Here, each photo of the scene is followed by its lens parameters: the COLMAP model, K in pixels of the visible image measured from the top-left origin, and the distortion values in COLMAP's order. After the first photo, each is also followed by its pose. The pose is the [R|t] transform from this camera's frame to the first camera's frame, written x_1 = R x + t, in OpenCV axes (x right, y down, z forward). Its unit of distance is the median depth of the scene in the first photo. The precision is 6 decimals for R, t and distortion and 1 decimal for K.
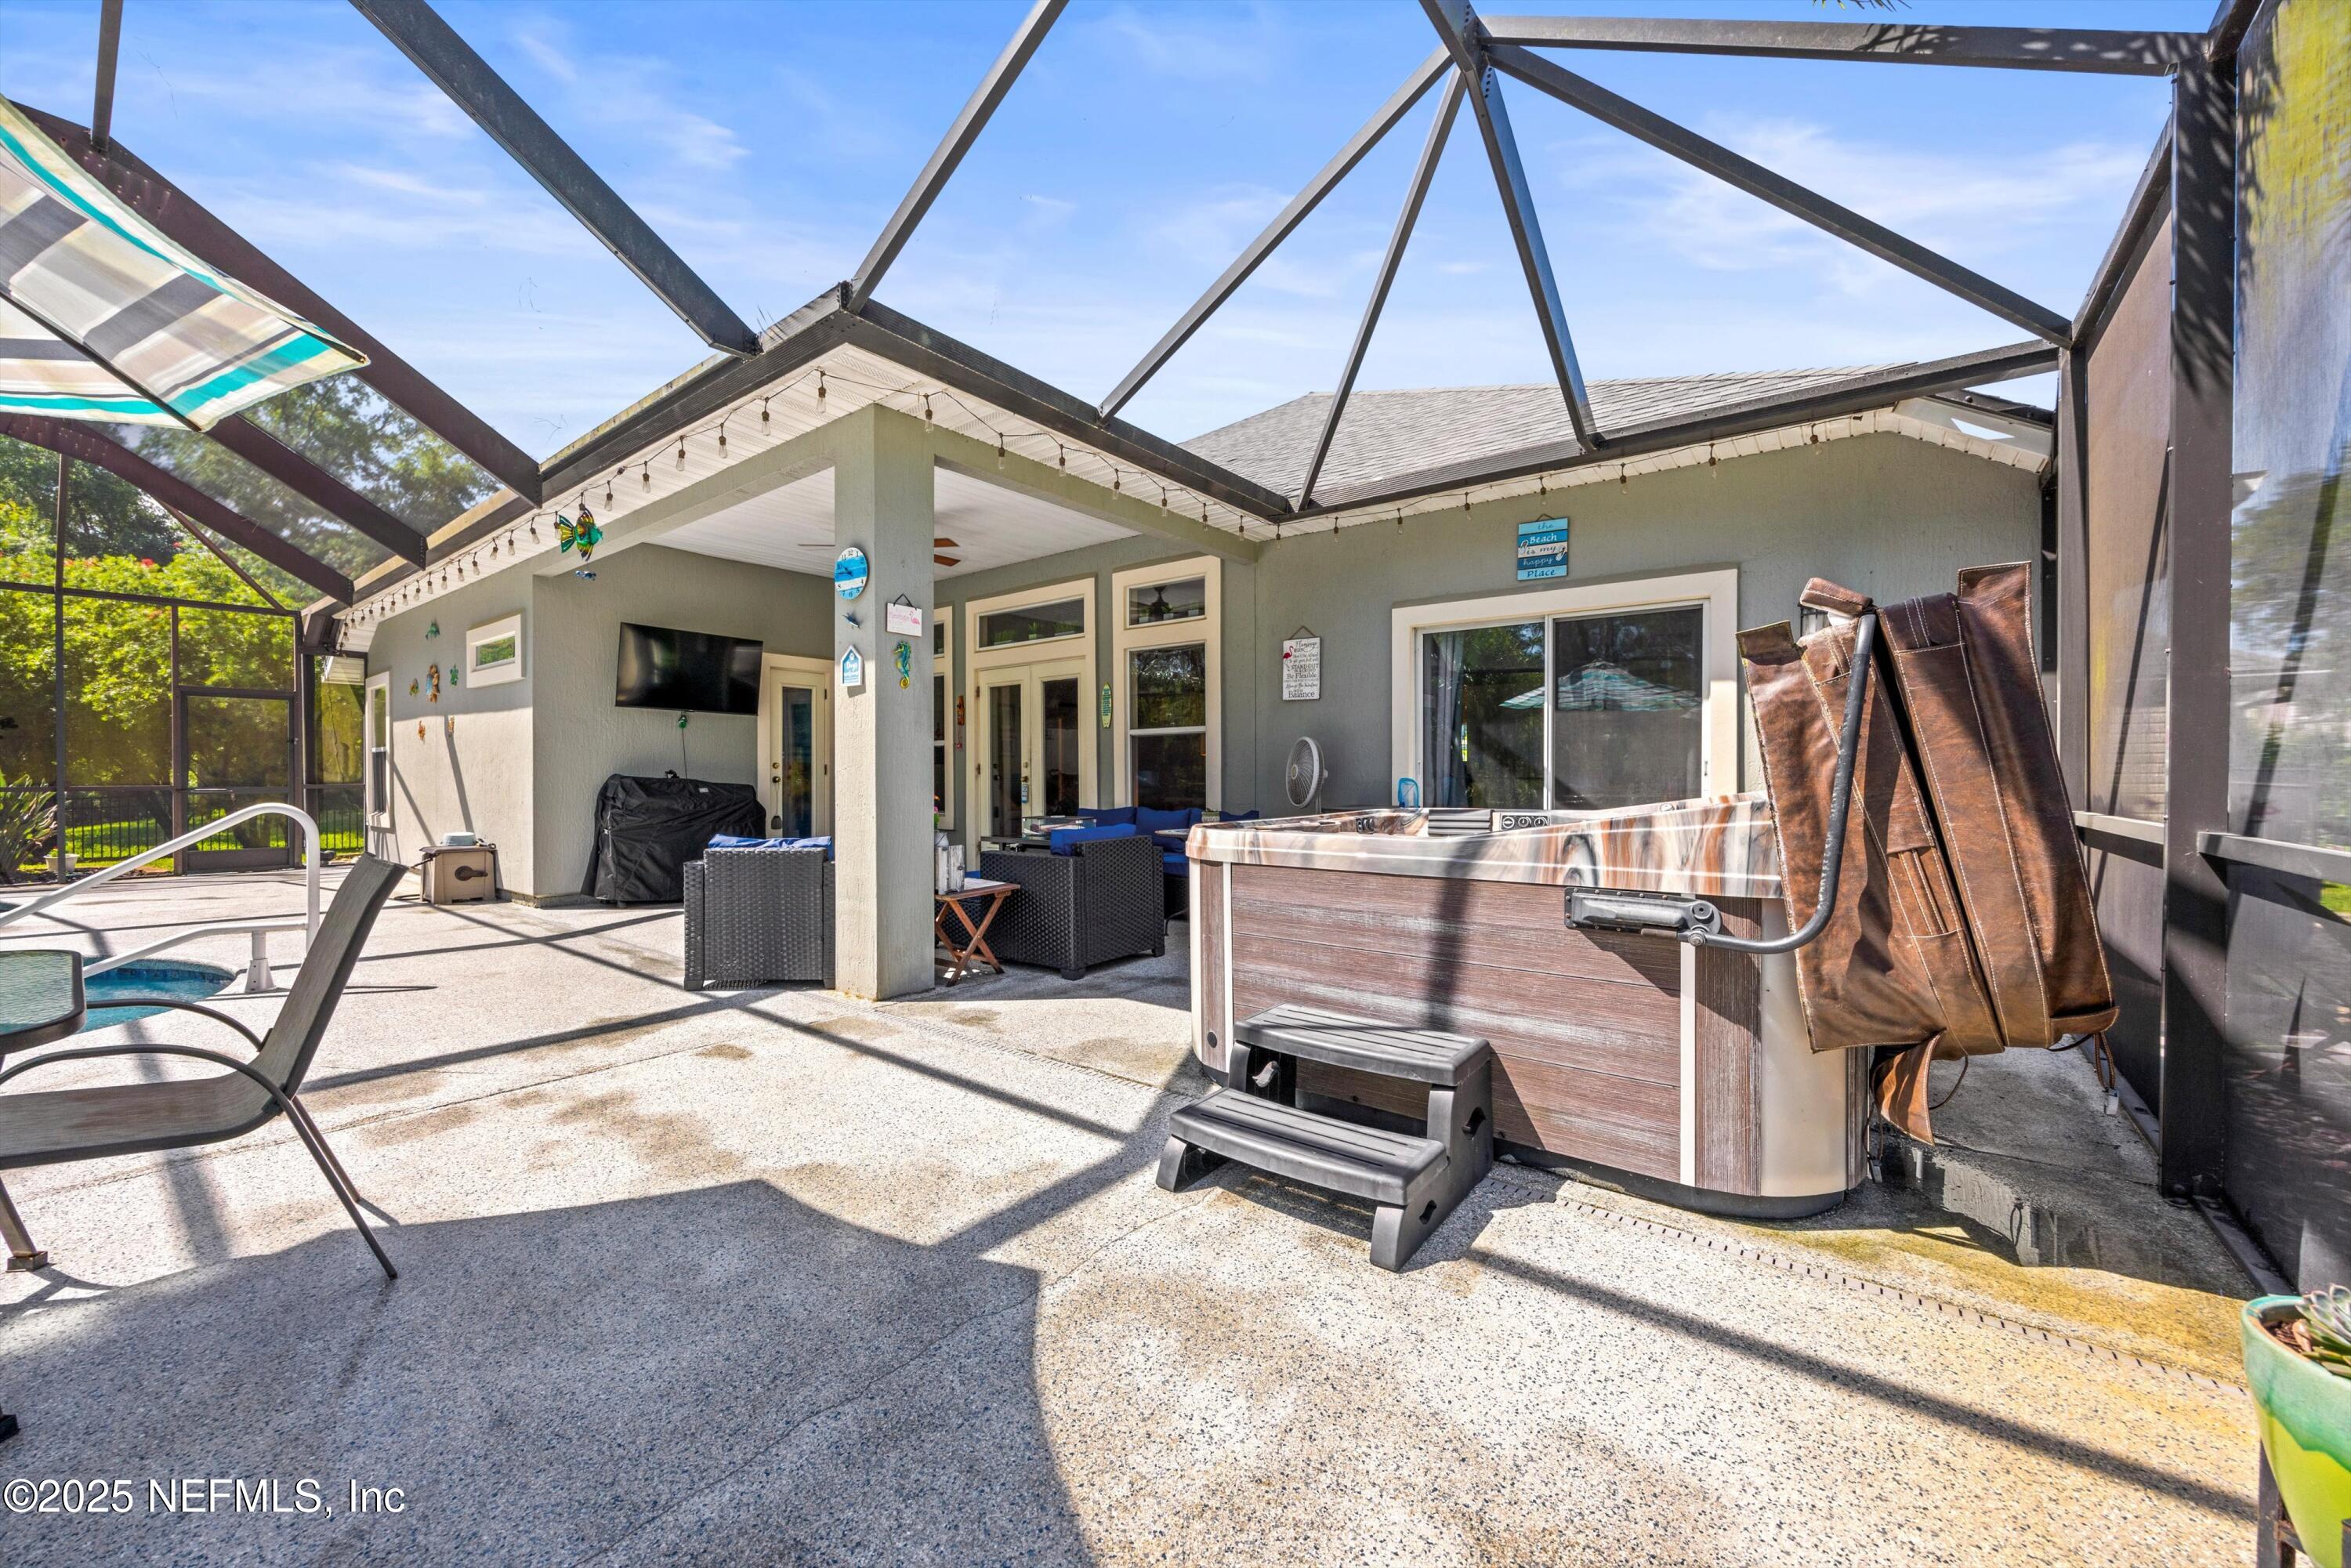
lens RADIAL K [[894.4, 0, 1166.6], [0, 894.4, 782.7], [0, 0, 1]] dist [-0.003162, -0.000080]
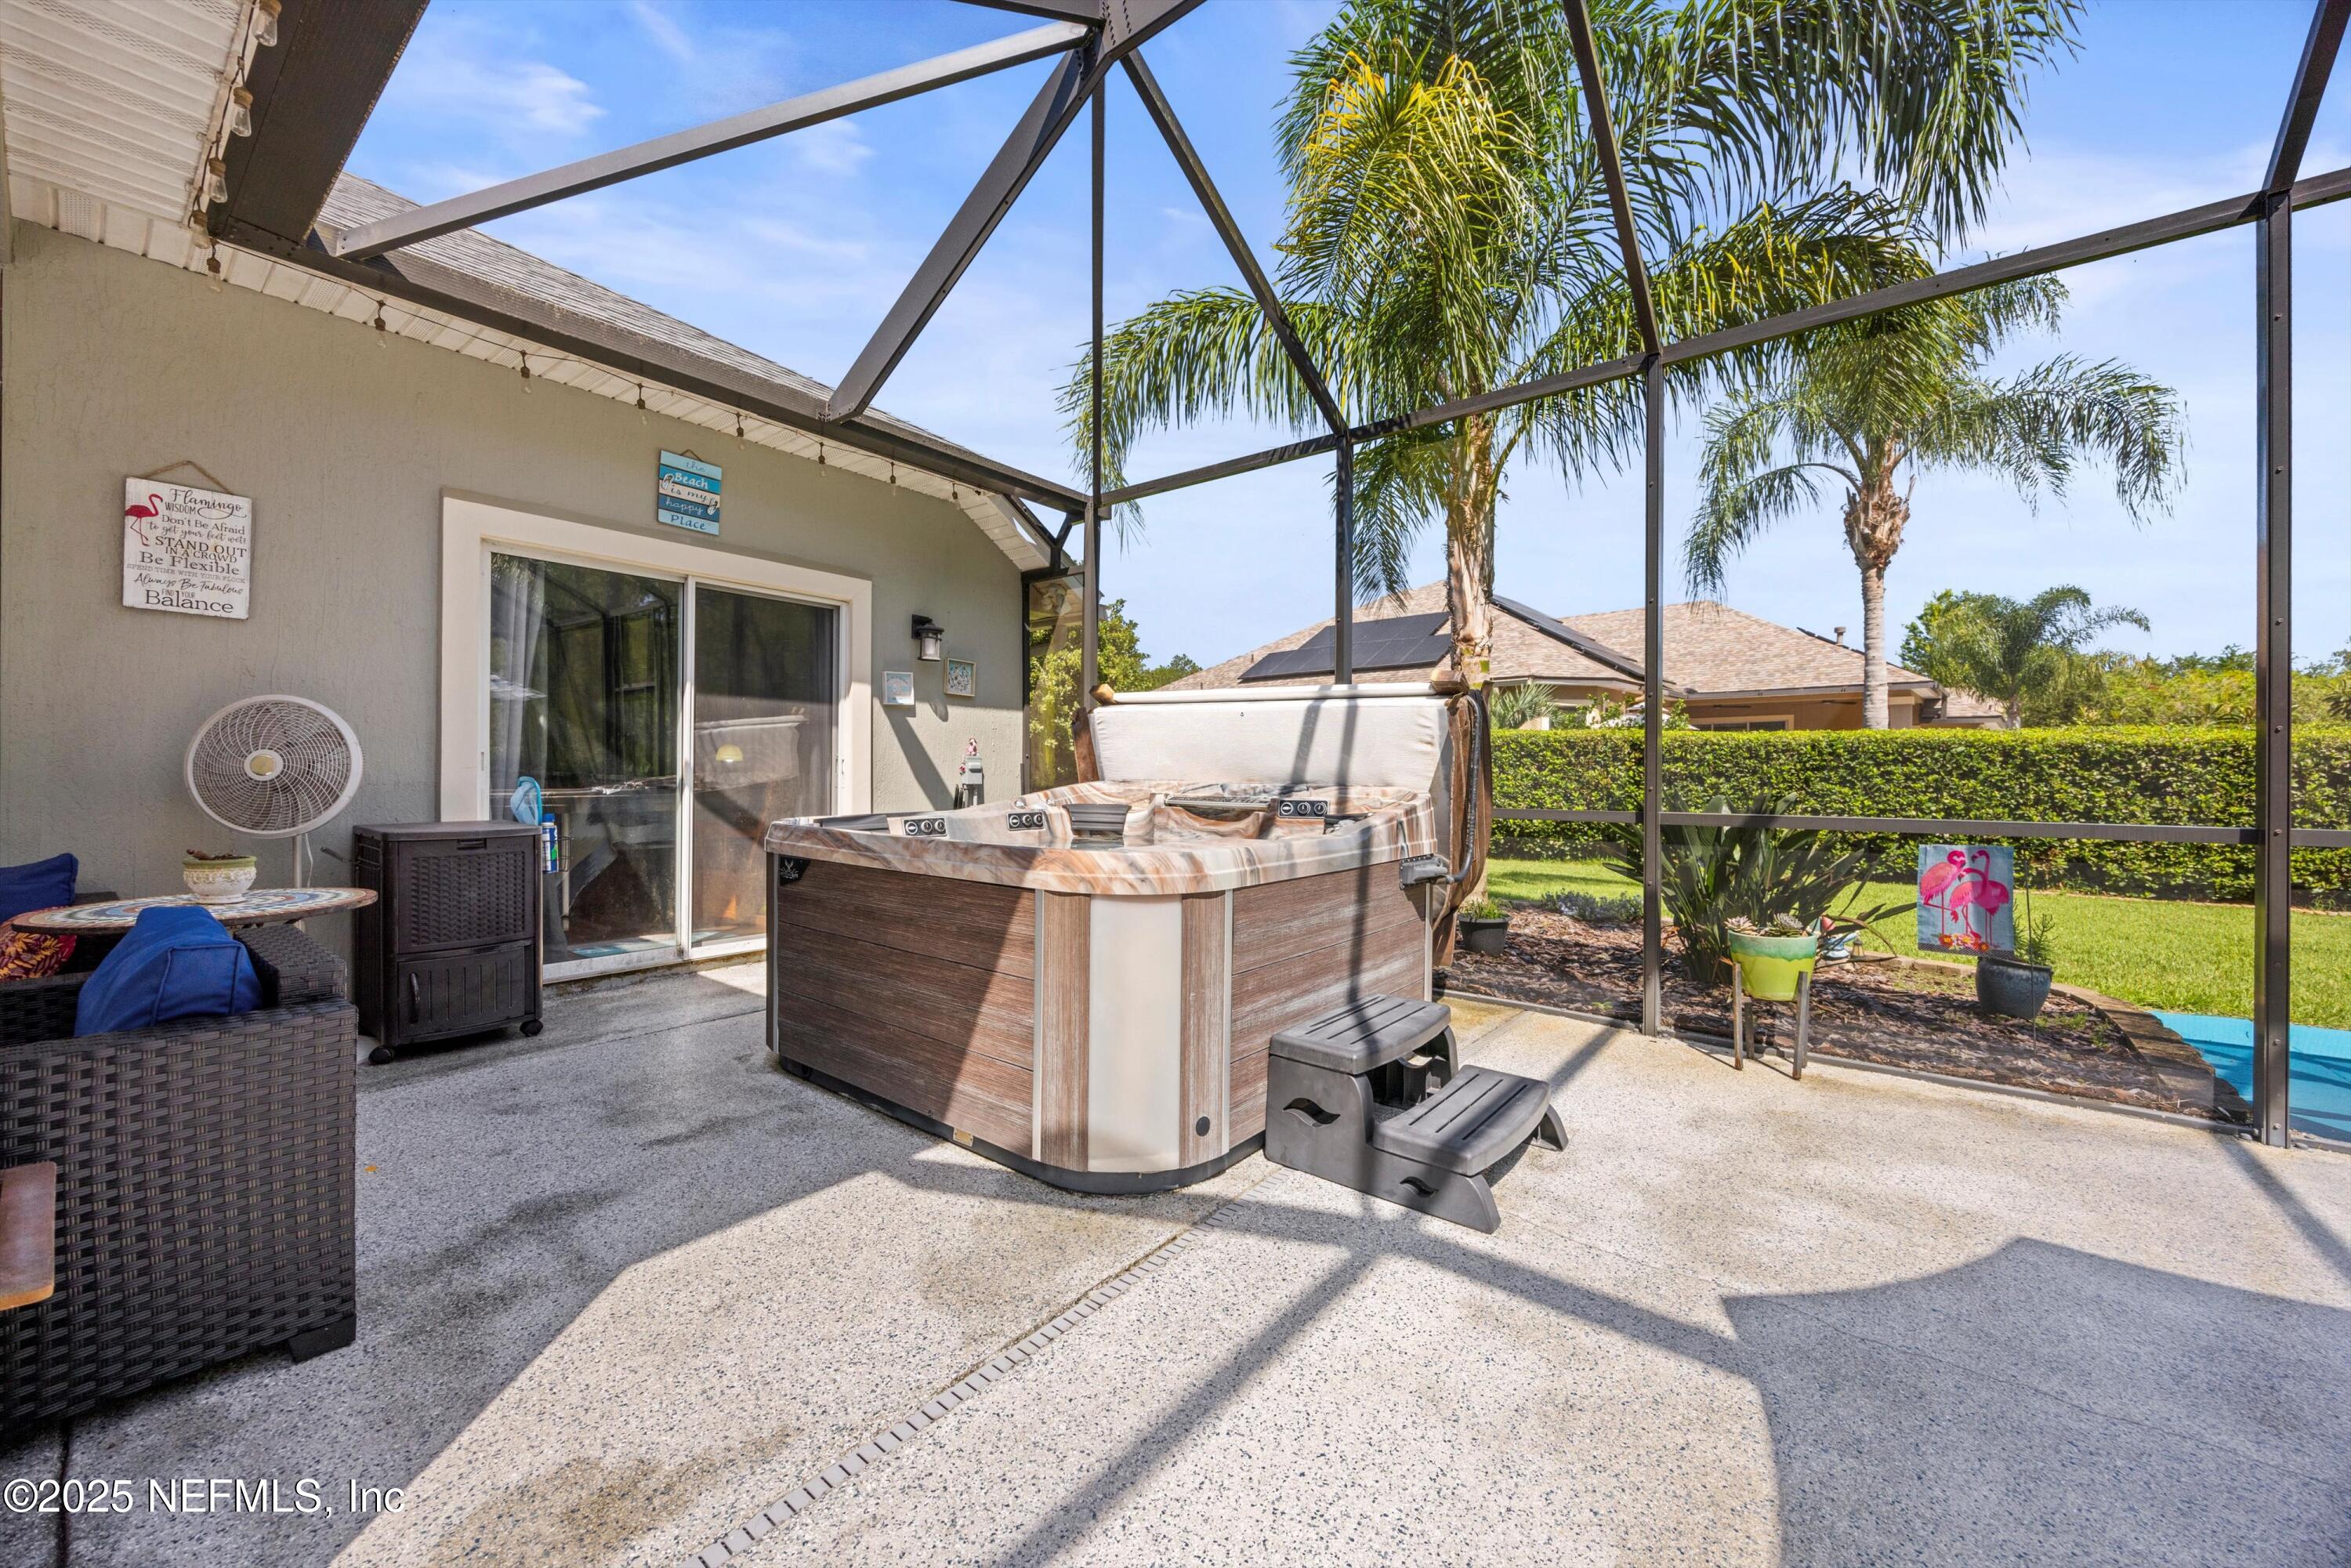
lens RADIAL K [[894.4, 0, 1176.7], [0, 894.4, 771.1], [0, 0, 1]] dist [-0.003162, -0.000080]
pose [[0.002641, -0.000222, 0.999996, -0.727920], [0.000748, 1.000000, 0.000220, -0.016749], [-0.999996, 0.000748, 0.002641, 1.040119]]
